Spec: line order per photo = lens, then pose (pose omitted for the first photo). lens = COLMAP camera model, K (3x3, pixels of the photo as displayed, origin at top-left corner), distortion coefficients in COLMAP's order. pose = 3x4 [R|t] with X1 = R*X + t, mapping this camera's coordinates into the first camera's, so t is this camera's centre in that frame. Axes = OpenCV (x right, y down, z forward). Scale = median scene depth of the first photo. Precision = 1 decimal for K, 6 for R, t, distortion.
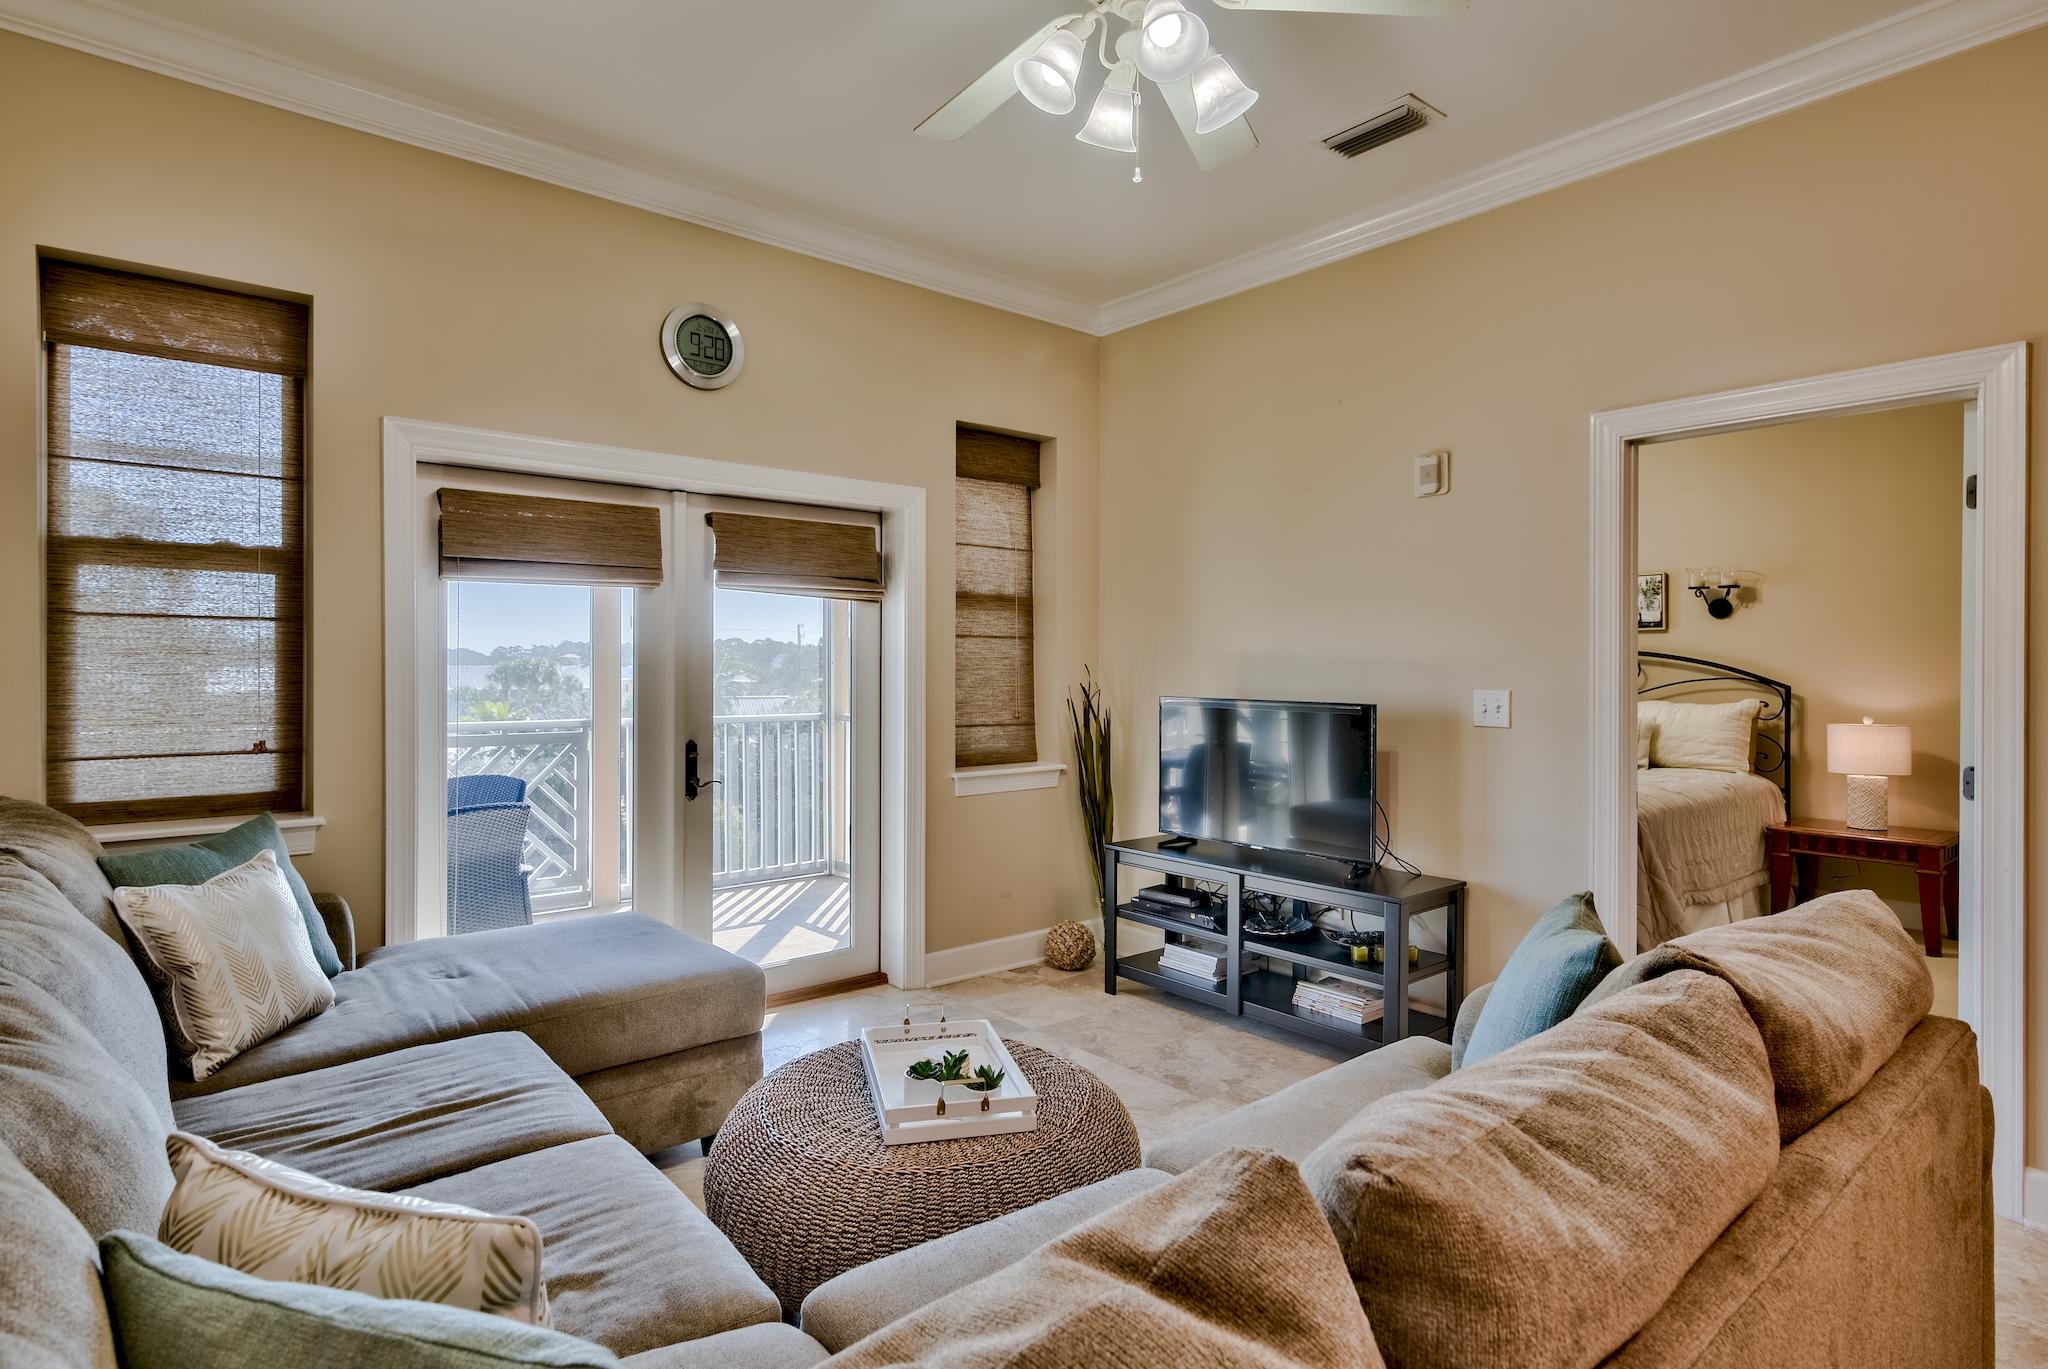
lens RADIAL K [[1093.1, 0, 1028.1], [0, 1093.1, 673.9], [0, 0, 1]] dist [0.001427, 0.000134]
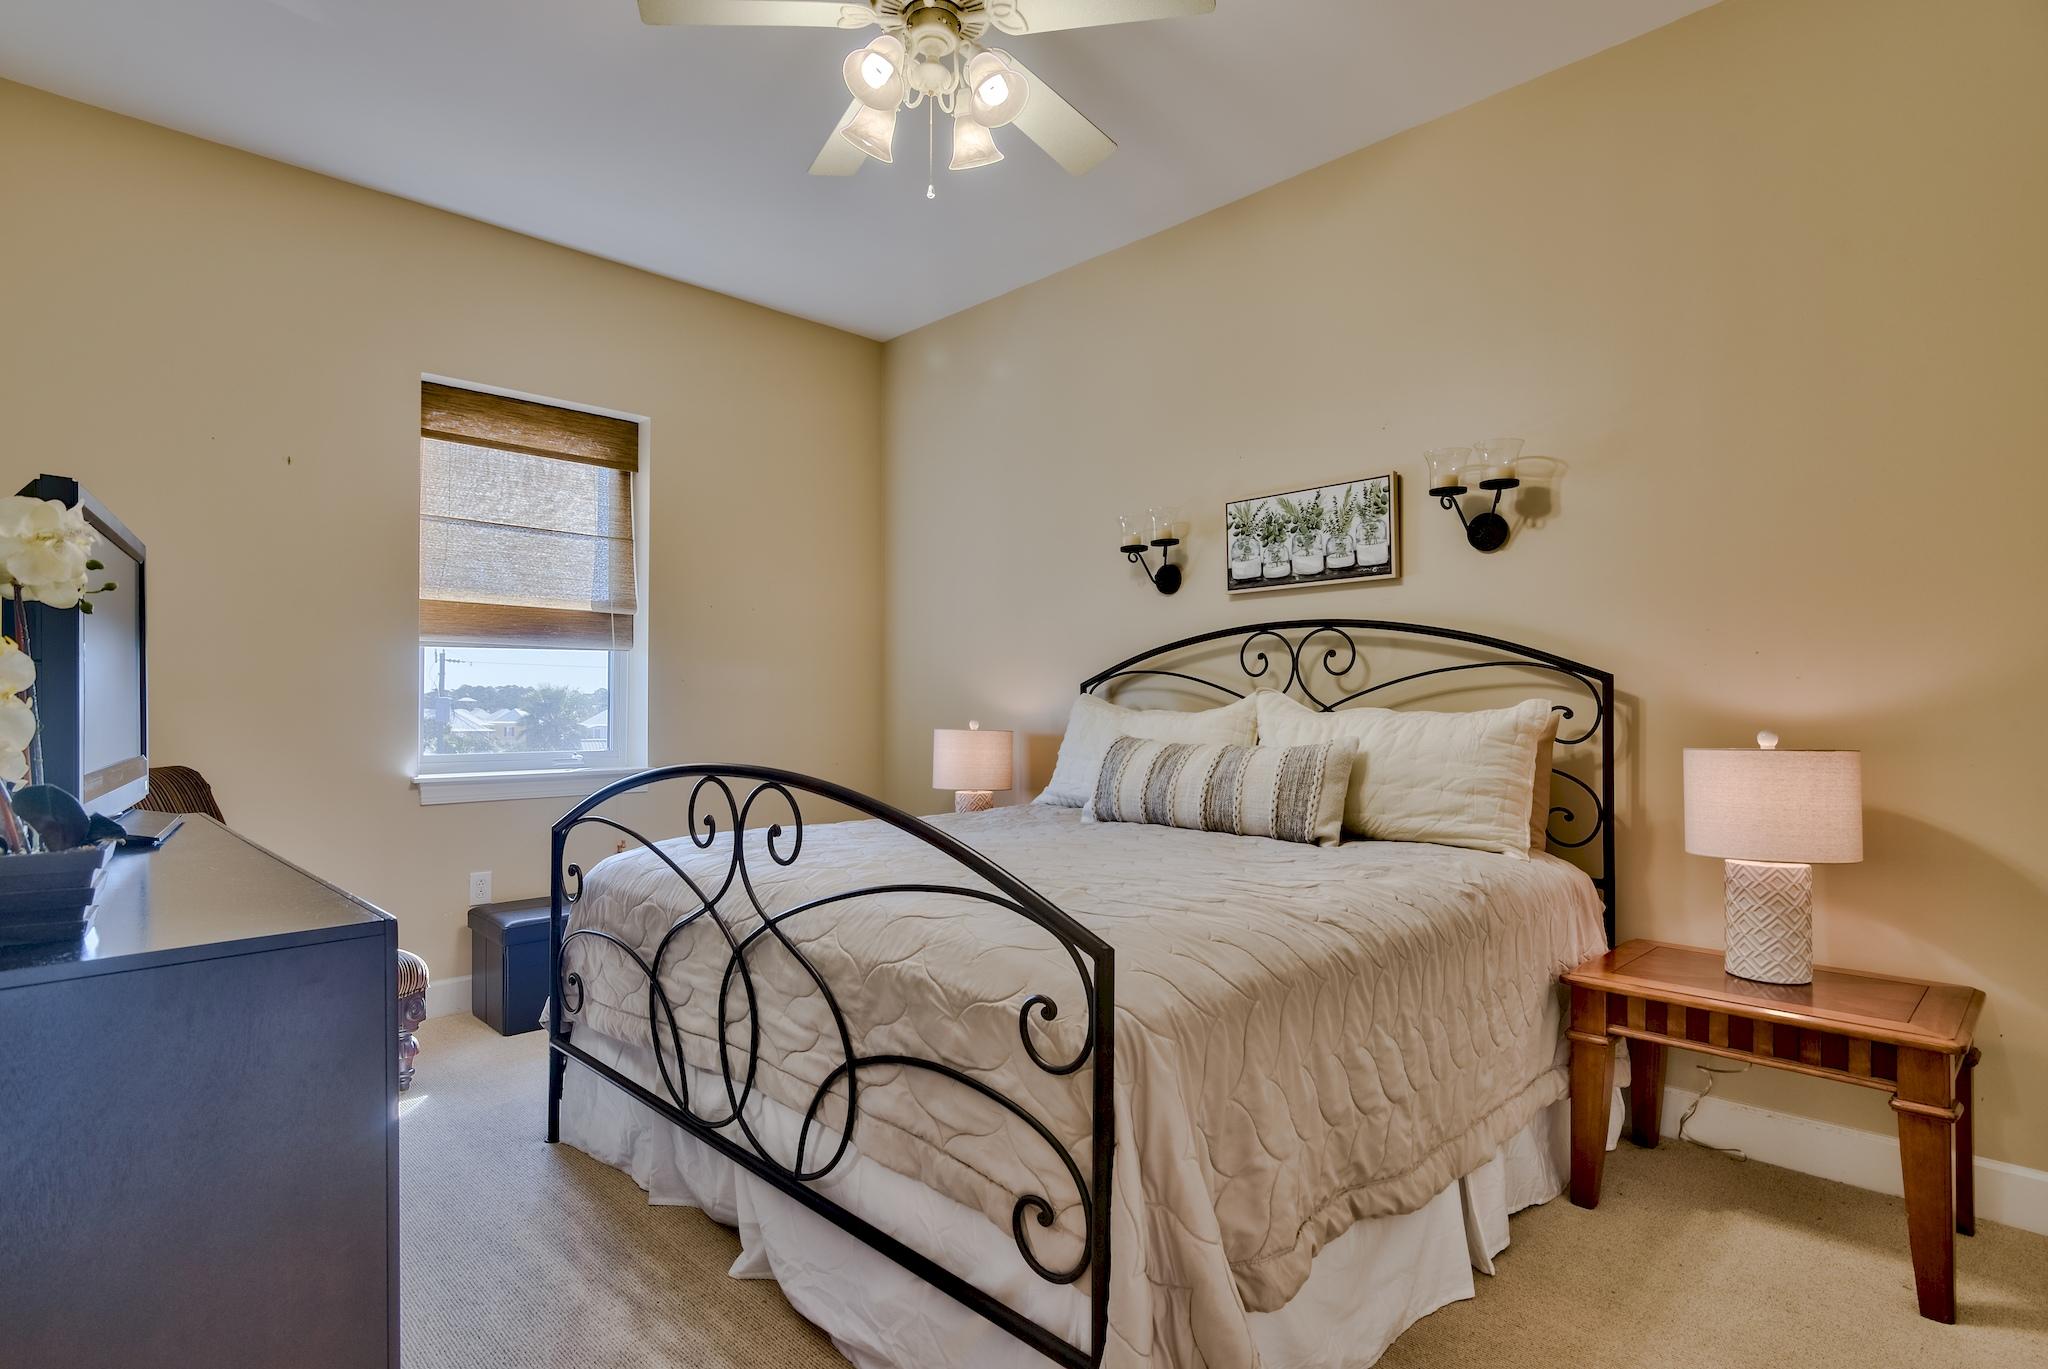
lens RADIAL K [[1063.6, 0, 1018.6], [0, 1063.6, 697.5], [0, 0, 1]] dist [-0.005147, 0.000569]
pose [[0.997377, 0.000226, 0.072382, 0.569582], [0.000944, 0.999869, -0.016129, 0.042252], [-0.072376, 0.016155, 0.997247, 0.780616]]
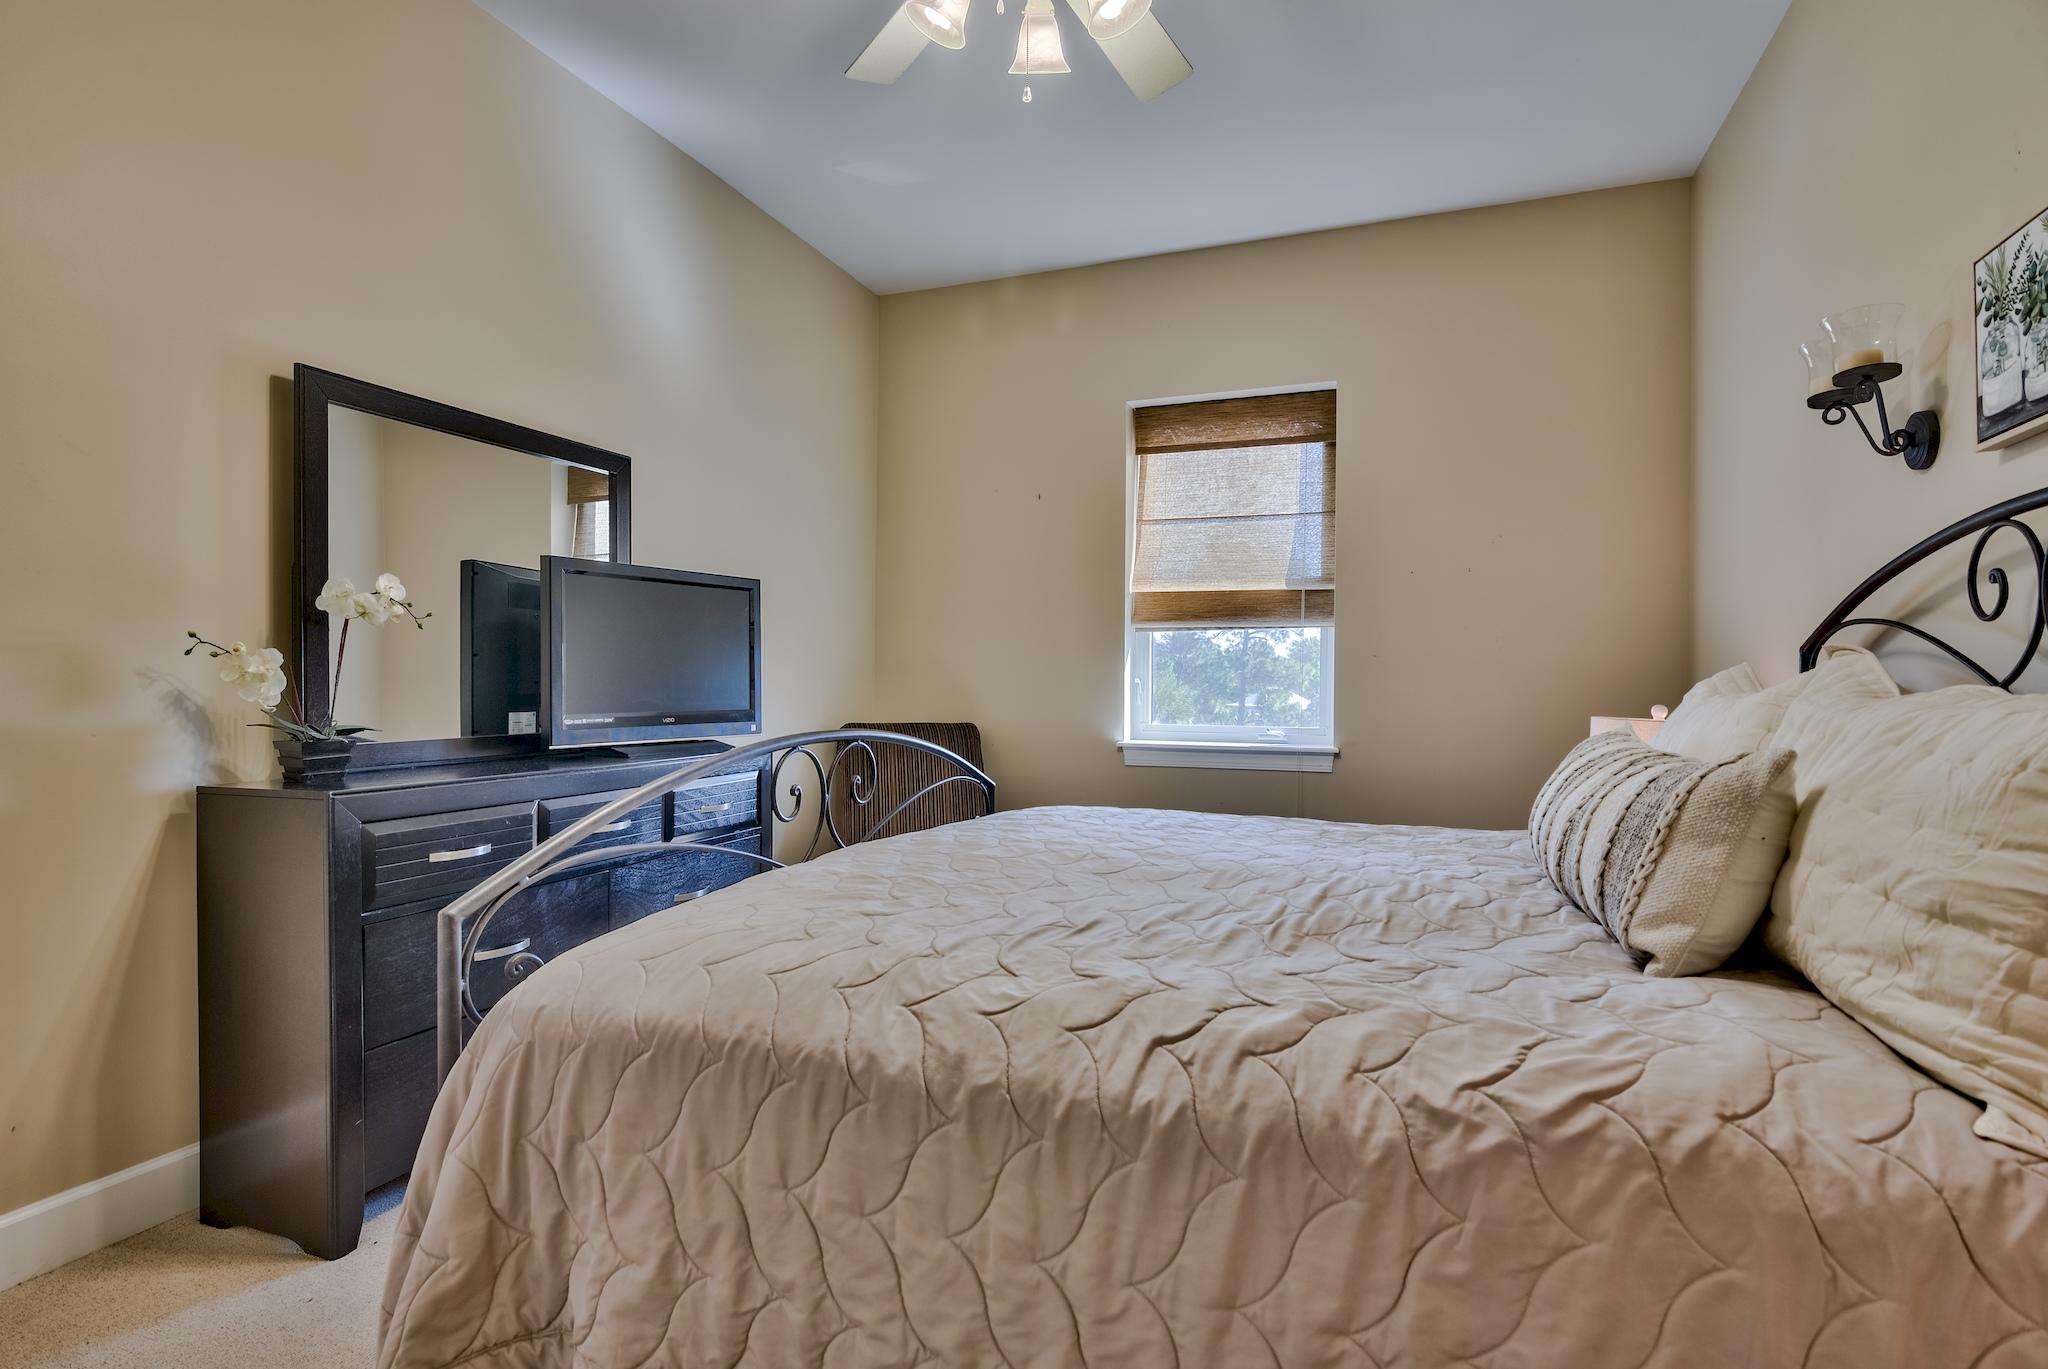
lens RADIAL K [[1063.6, 0, 1031.0], [0, 1063.6, 682.0], [0, 0, 1]] dist [-0.005147, 0.000569]
pose [[0.449307, 0.000190, -0.893377, 1.045029], [-0.012922, 0.999897, -0.006286, 0.041869], [0.893284, 0.014369, 0.449263, 1.145836]]
